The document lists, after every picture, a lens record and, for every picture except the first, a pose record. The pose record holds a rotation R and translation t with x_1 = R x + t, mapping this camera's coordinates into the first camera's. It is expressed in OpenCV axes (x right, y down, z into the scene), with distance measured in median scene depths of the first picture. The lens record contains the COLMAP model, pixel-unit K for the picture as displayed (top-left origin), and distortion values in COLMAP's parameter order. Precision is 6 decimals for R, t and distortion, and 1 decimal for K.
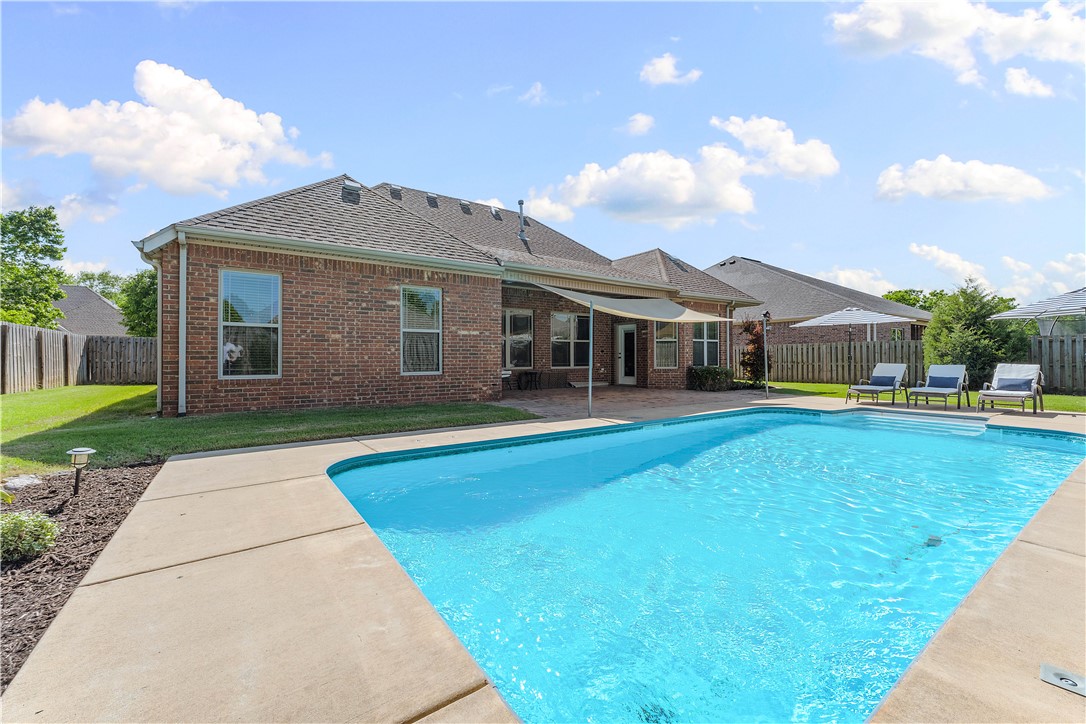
lens RADIAL K [[434.6, 0, 547.3], [0, 434.6, 357.5], [0, 0, 1]] dist [-0.006574, 0.000018]
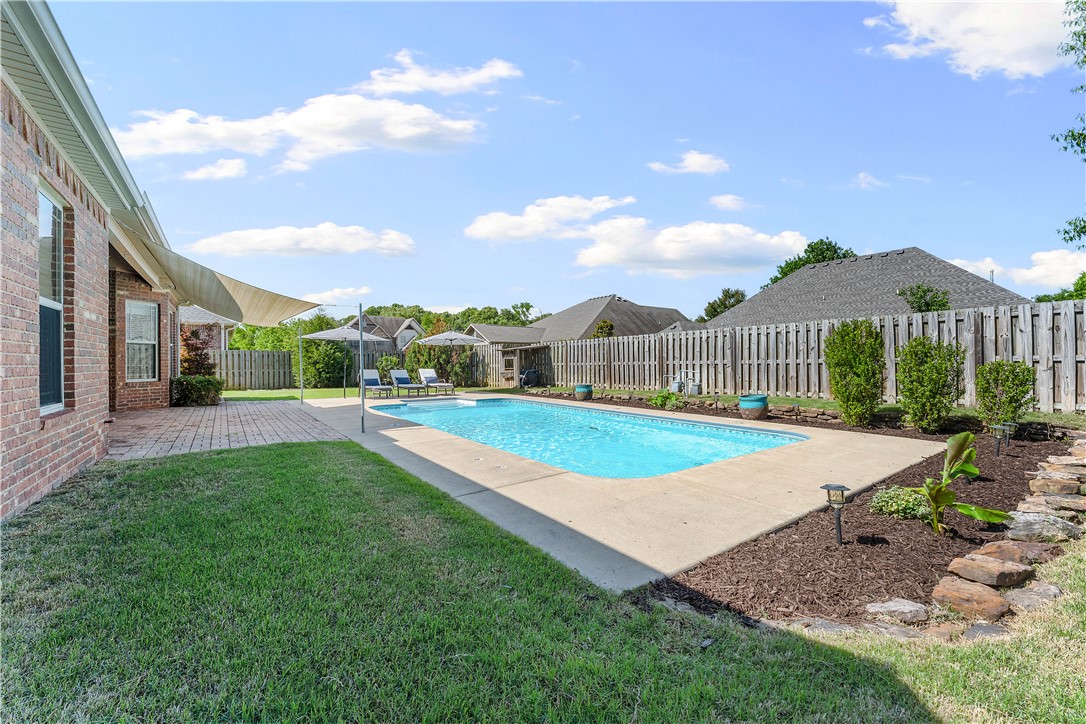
lens RADIAL K [[434.6, 0, 535.9], [0, 434.6, 360.5], [0, 0, 1]] dist [-0.006574, 0.000018]
pose [[0.015213, 0.002217, 0.999882, -0.588344], [0.002791, 0.999994, -0.002259, -0.008036], [-0.999880, 0.002826, 0.015207, 0.455915]]
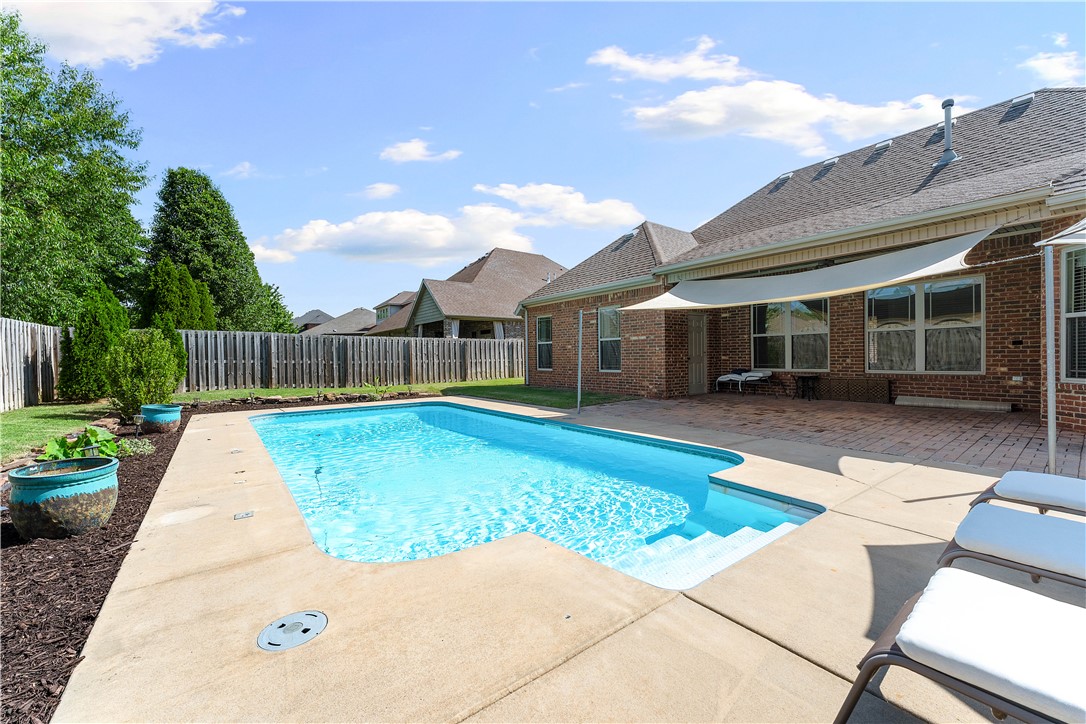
lens RADIAL K [[434.6, 0, 536.7], [0, 434.6, 364.6], [0, 0, 1]] dist [-0.006574, 0.000018]
pose [[0.002793, 0.017020, -0.999851, 0.893533], [0.015383, 0.999736, 0.017061, -0.008088], [0.999878, -0.015428, 0.002530, 0.651563]]
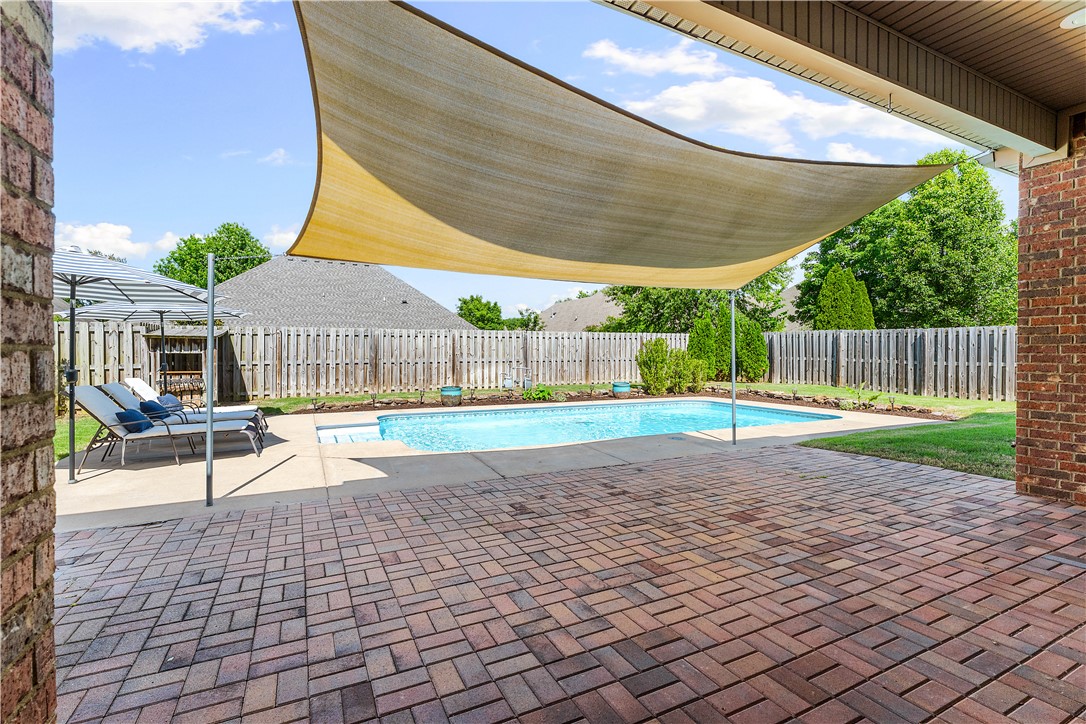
lens RADIAL K [[480.8, 0, 533.8], [0, 480.8, 360.7], [0, 0, 1]] dist [-0.013861, -0.000088]
pose [[-0.982765, -0.004623, 0.184801, 0.215594], [-0.002731, 0.999941, 0.010496, -0.016104], [-0.184839, 0.009810, -0.982720, 1.403820]]
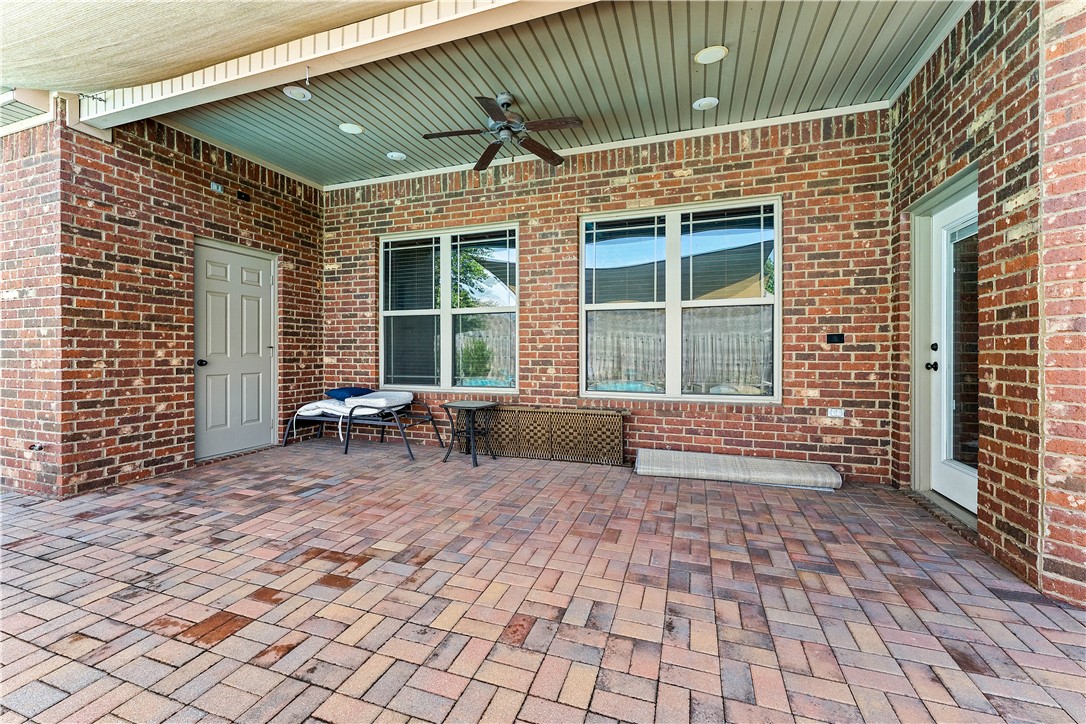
lens RADIAL K [[434.6, 0, 544.1], [0, 434.6, 354.1], [0, 0, 1]] dist [-0.006574, 0.000018]
pose [[0.560208, 0.004247, -0.828341, 0.340298], [-0.000879, 0.999989, 0.004532, -0.008923], [0.828352, -0.001811, 0.560205, 1.060303]]
